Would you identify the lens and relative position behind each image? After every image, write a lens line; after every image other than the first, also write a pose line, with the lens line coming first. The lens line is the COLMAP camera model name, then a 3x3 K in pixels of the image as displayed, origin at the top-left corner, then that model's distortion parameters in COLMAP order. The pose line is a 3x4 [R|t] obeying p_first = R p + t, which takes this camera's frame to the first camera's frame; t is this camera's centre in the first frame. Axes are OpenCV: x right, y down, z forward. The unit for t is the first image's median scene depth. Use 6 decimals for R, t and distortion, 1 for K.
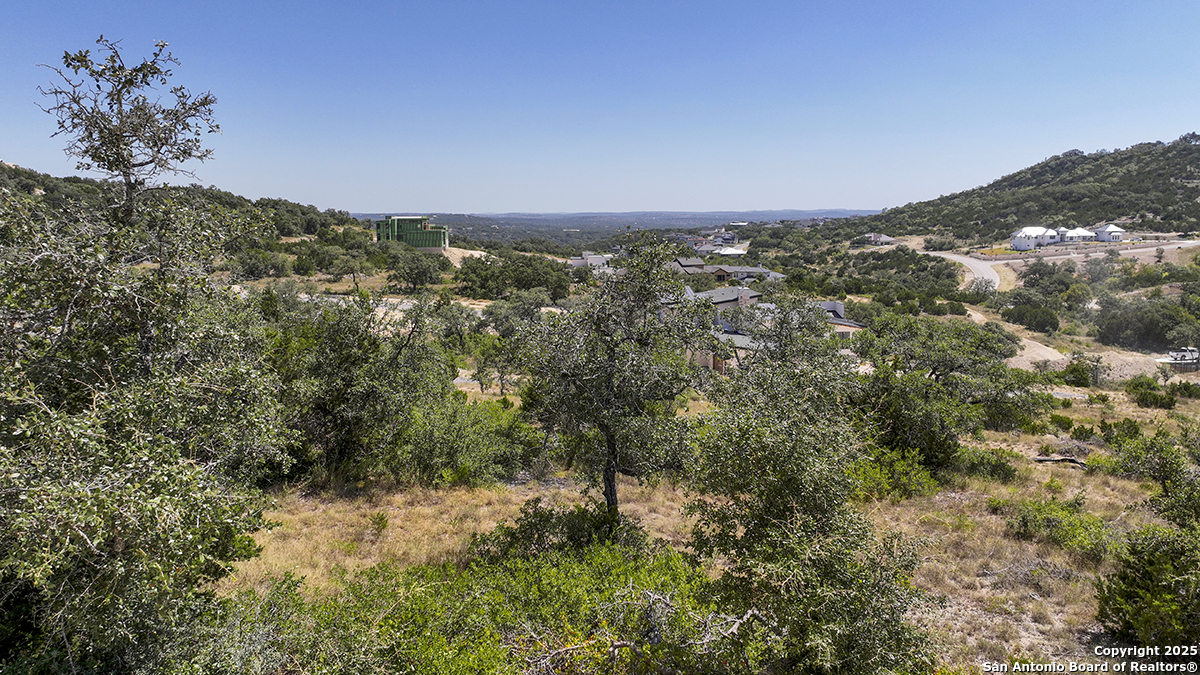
lens RADIAL K [[854.4, 0, 598.5], [0, 854.4, 333.1], [0, 0, 1]] dist [-0.002640, -0.000138]
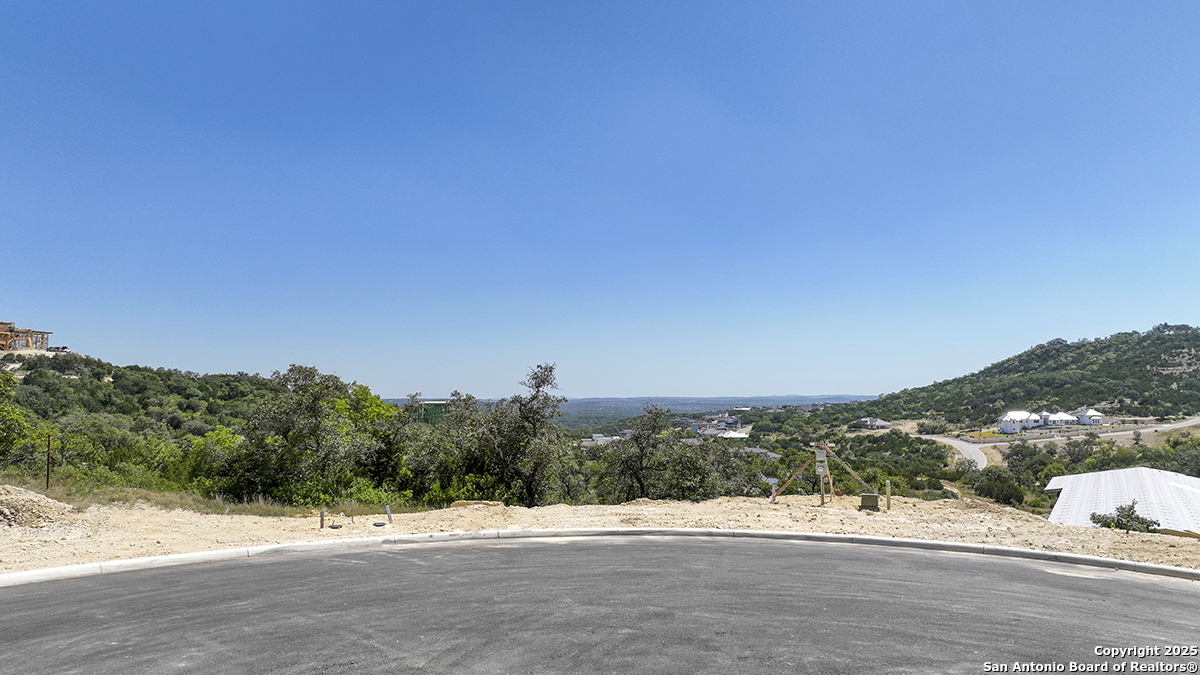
lens RADIAL K [[854.4, 0, 599.5], [0, 854.4, 338.6], [0, 0, 1]] dist [-0.002640, -0.000138]
pose [[0.999985, -0.000043, -0.005424, -0.002897], [-0.001087, 0.978106, -0.208105, 0.006628], [0.005315, 0.208108, 0.978091, -0.046565]]
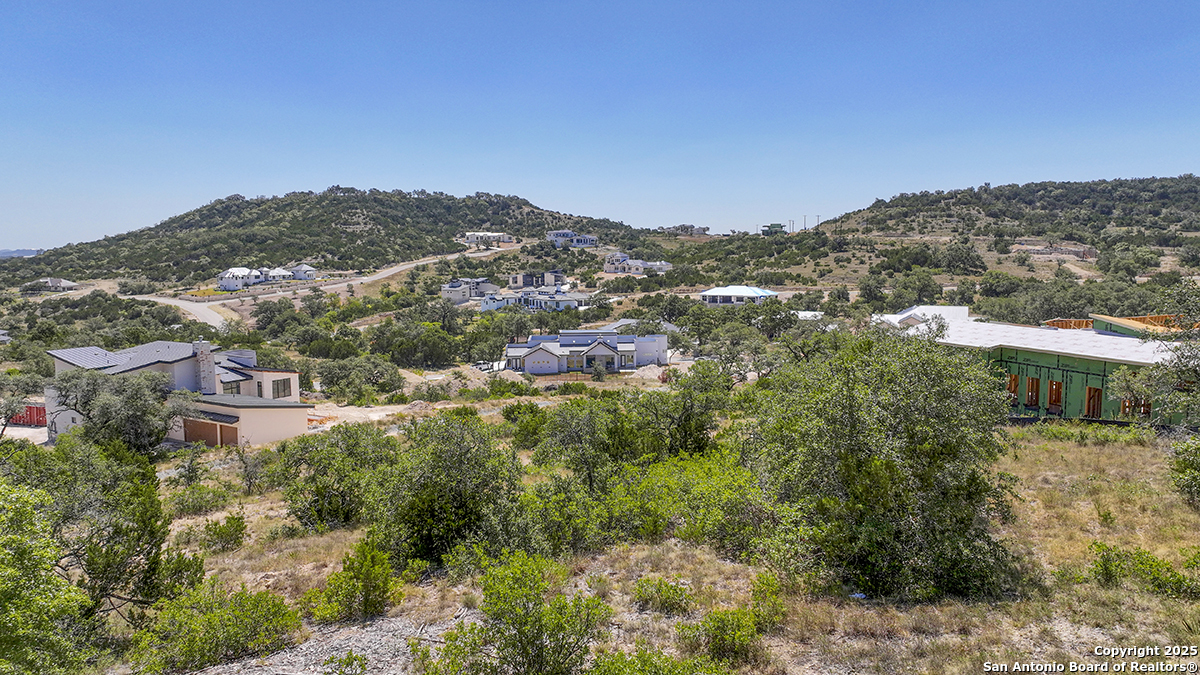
lens RADIAL K [[854.4, 0, 604.6], [0, 854.4, 338.7], [0, 0, 1]] dist [-0.002640, -0.000138]
pose [[0.588756, -0.082322, 0.804108, -0.053680], [0.115487, 0.993161, 0.017119, -0.004268], [-0.800018, 0.082785, 0.594237, 0.031185]]
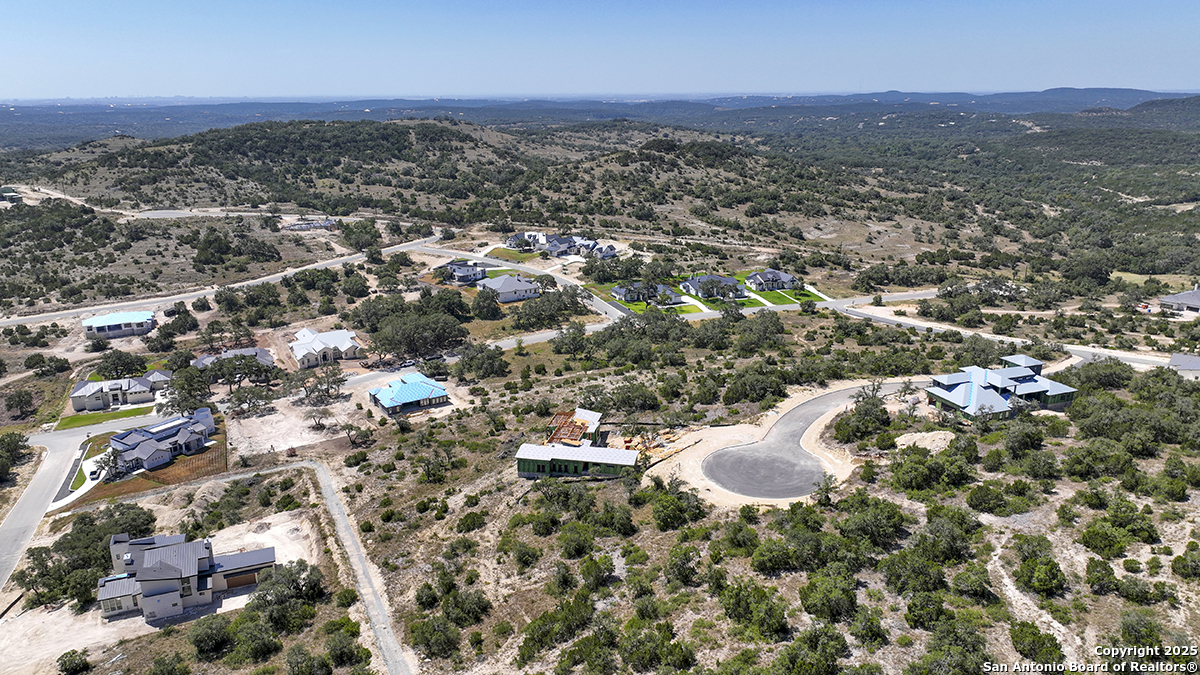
lens RADIAL K [[854.4, 0, 600.6], [0, 854.4, 336.8], [0, 0, 1]] dist [-0.002640, -0.000138]
pose [[-0.313126, -0.256200, 0.914502, -0.289948], [0.142501, 0.939350, 0.311954, -0.162770], [-0.938960, 0.227998, -0.257626, 0.117987]]
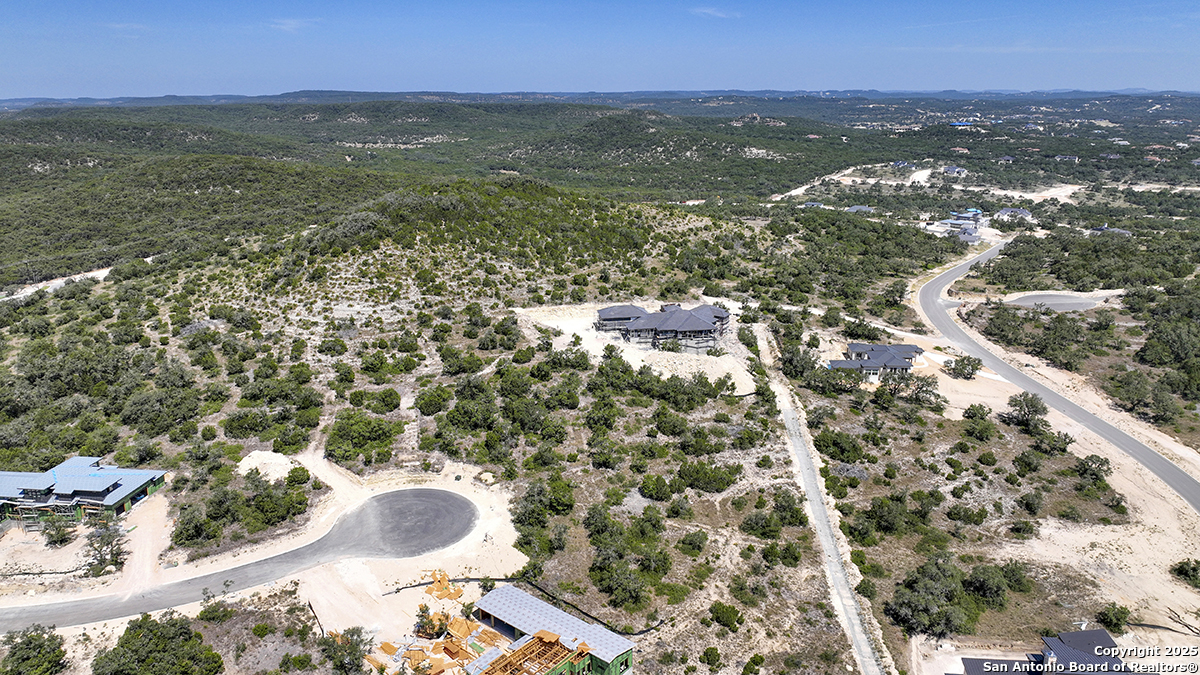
lens RADIAL K [[854.4, 0, 602.3], [0, 854.4, 335.4], [0, 0, 1]] dist [-0.002640, -0.000138]
pose [[-0.164106, 0.280285, -0.945785, 0.271060], [-0.127220, 0.944763, 0.302056, -0.163424], [0.978205, 0.169892, -0.119383, 0.073115]]
